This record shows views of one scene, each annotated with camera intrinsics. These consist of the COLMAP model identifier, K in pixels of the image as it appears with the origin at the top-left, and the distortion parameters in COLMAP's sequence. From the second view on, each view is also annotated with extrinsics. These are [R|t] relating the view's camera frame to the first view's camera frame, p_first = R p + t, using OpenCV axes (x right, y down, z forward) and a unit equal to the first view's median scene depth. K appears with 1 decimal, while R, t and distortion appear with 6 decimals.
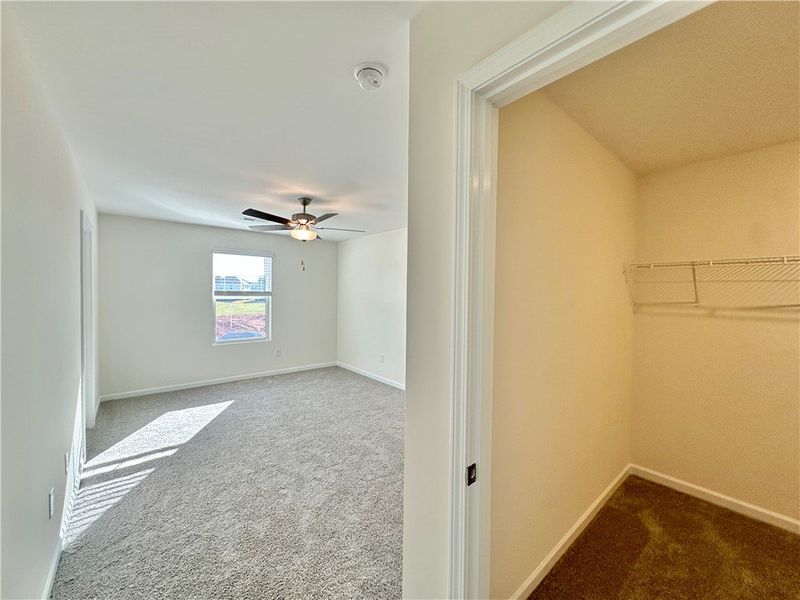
lens RADIAL K [[318.2, 0, 400.0], [0, 318.2, 300.0], [0, 0, 1]] dist [-0.001443, -0.000279]
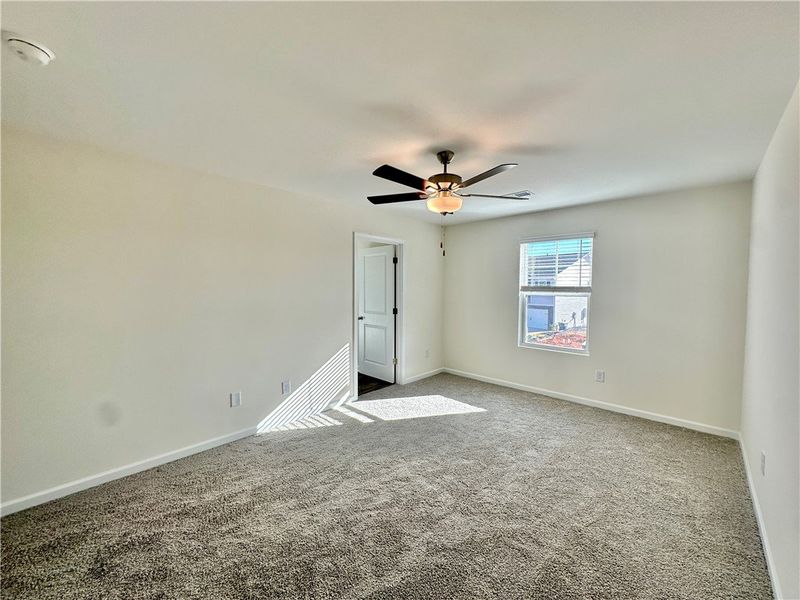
lens RADIAL K [[318.2, 0, 400.0], [0, 318.2, 300.0], [0, 0, 1]] dist [-0.001443, -0.000279]
pose [[0.110034, 0.032271, -0.993404, 0.391821], [-0.022488, 0.999298, 0.029971, -0.012150], [0.993673, 0.019042, 0.110682, 0.815490]]
